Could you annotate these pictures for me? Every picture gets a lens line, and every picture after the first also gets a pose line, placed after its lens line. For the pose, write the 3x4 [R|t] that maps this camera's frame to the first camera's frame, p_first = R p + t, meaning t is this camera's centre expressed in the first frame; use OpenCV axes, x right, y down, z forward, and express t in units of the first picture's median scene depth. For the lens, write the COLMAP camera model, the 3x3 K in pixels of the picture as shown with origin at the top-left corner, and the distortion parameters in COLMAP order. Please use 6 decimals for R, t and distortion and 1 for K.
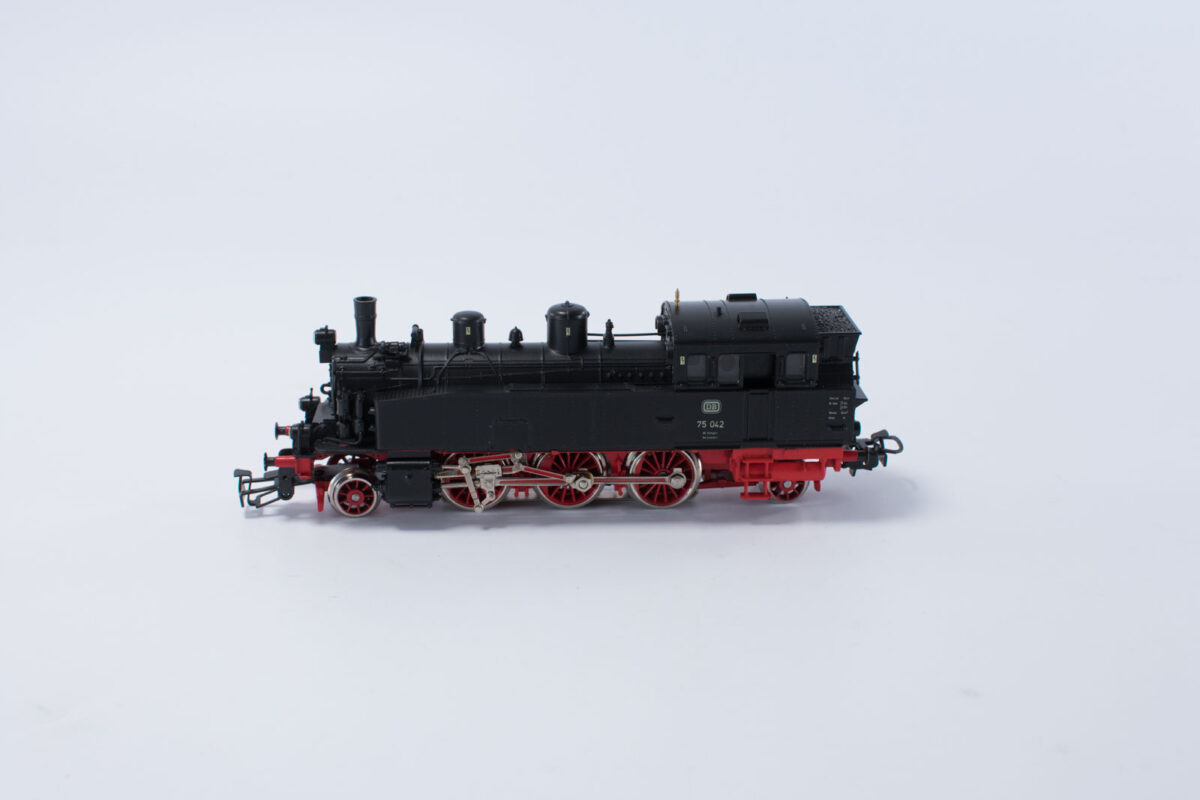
lens RADIAL K [[1660.7, 0, 600.0], [0, 1660.7, 400.0], [0, 0, 1]] dist [-0.167275, -0.001928]
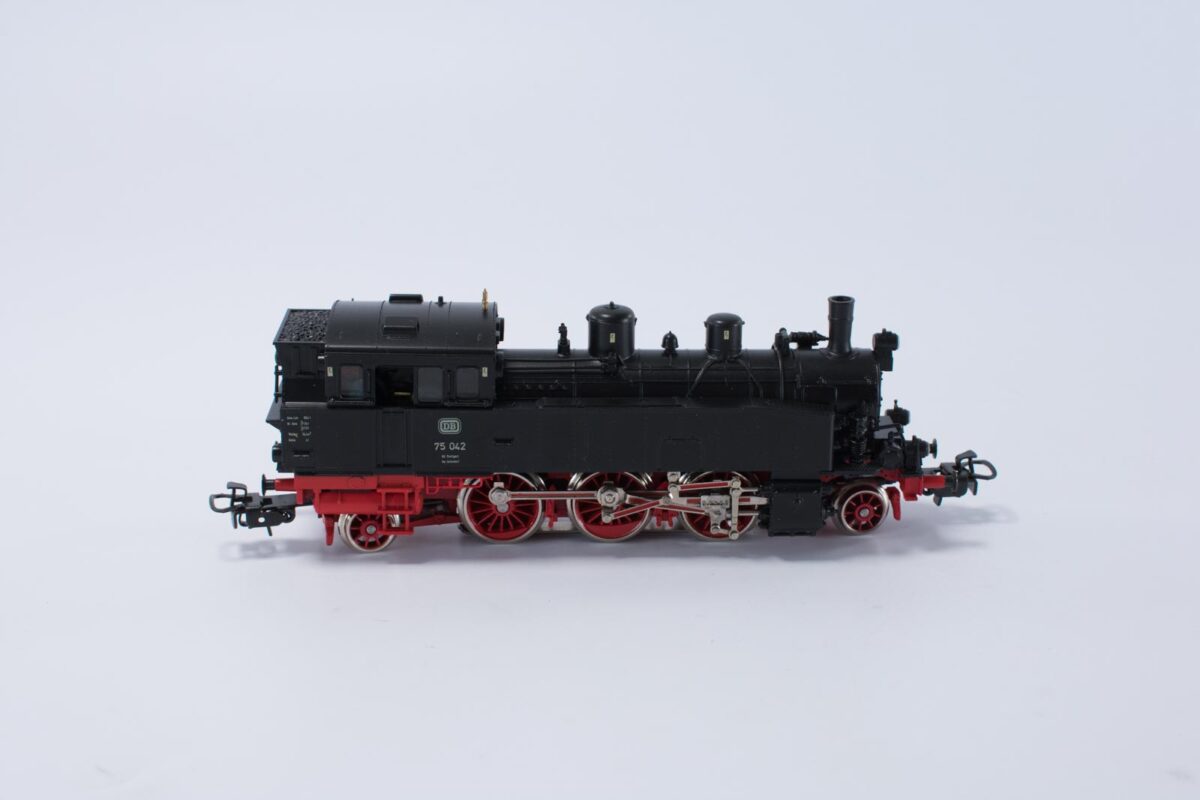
lens RADIAL K [[1955.4, 0, 600.0], [0, 1955.4, 400.0], [0, 0, 1]] dist [-0.251752, -0.008145]
pose [[0.957969, 0.018096, 0.286301, -0.319229], [-0.015133, 0.999807, -0.012559, 0.004517], [-0.286473, 0.007698, 0.958057, 0.022672]]
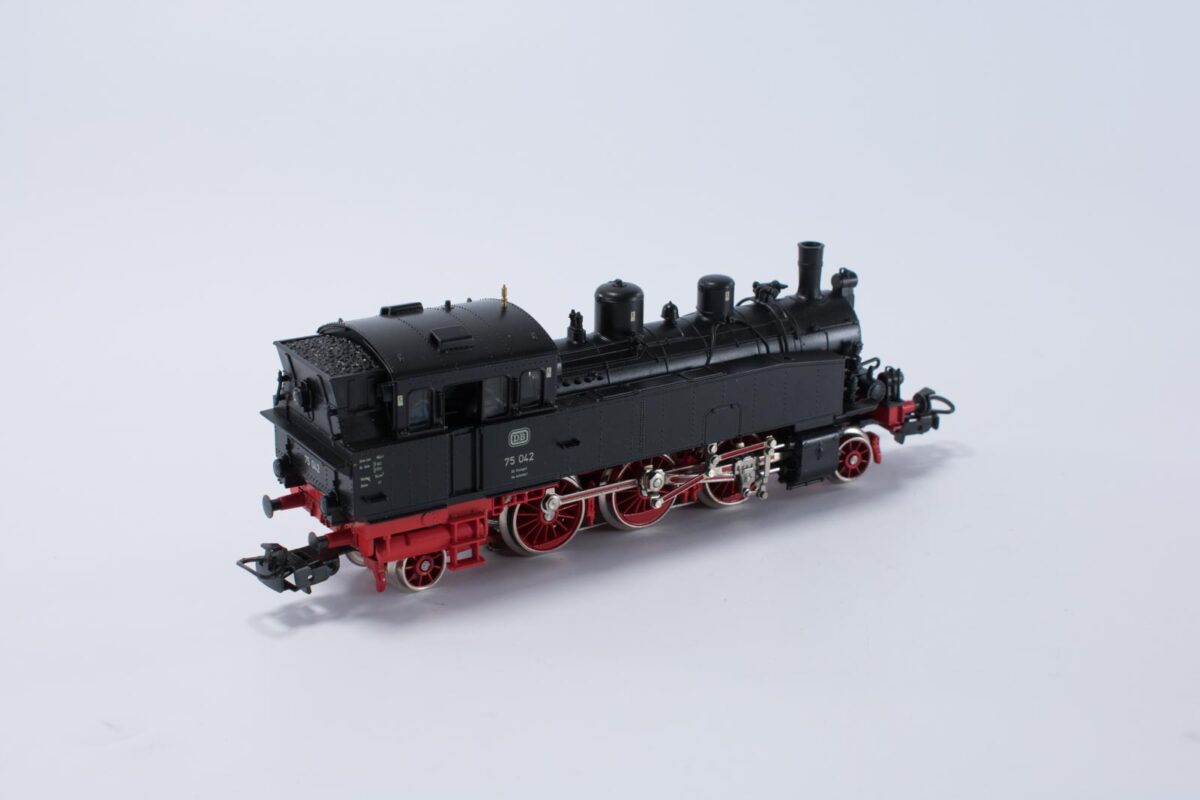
lens RADIAL K [[1955.4, 0, 600.0], [0, 1955.4, 400.0], [0, 0, 1]] dist [-0.251752, -0.008145]
pose [[0.689173, -0.141060, 0.710734, -1.204753], [0.151395, 0.987251, 0.049139, -0.113393], [-0.708605, 0.073736, 0.701742, 0.691939]]
